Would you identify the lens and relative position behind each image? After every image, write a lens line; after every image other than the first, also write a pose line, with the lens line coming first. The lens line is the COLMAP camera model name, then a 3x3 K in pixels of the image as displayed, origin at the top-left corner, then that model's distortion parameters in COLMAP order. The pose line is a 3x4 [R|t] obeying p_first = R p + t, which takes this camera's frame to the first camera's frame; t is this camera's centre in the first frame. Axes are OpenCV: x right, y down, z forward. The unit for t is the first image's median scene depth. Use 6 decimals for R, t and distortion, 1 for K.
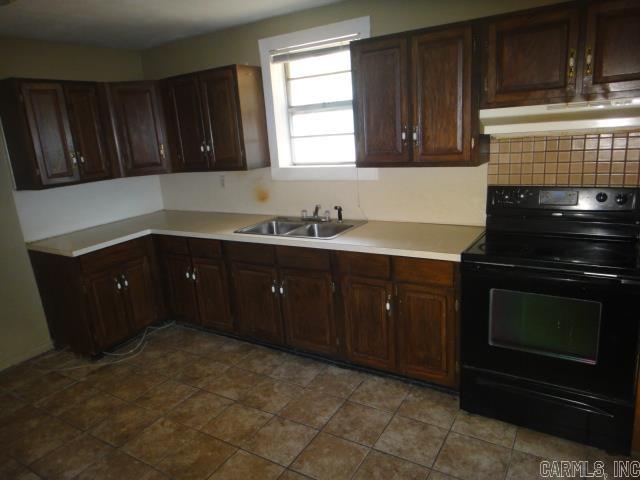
lens RADIAL K [[446.0, 0, 318.1], [0, 446.0, 237.6], [0, 0, 1]] dist [0.004985, 0.000870]
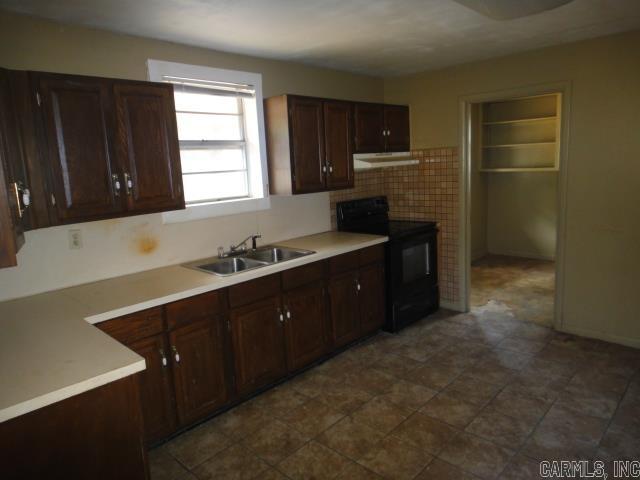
lens RADIAL K [[446.0, 0, 318.1], [0, 446.0, 237.6], [0, 0, 1]] dist [0.004985, 0.000870]
pose [[0.200358, -0.100456, 0.974559, -1.084977], [0.266290, 0.962865, 0.044505, -0.081307], [-0.942840, 0.250598, 0.219668, 0.697501]]
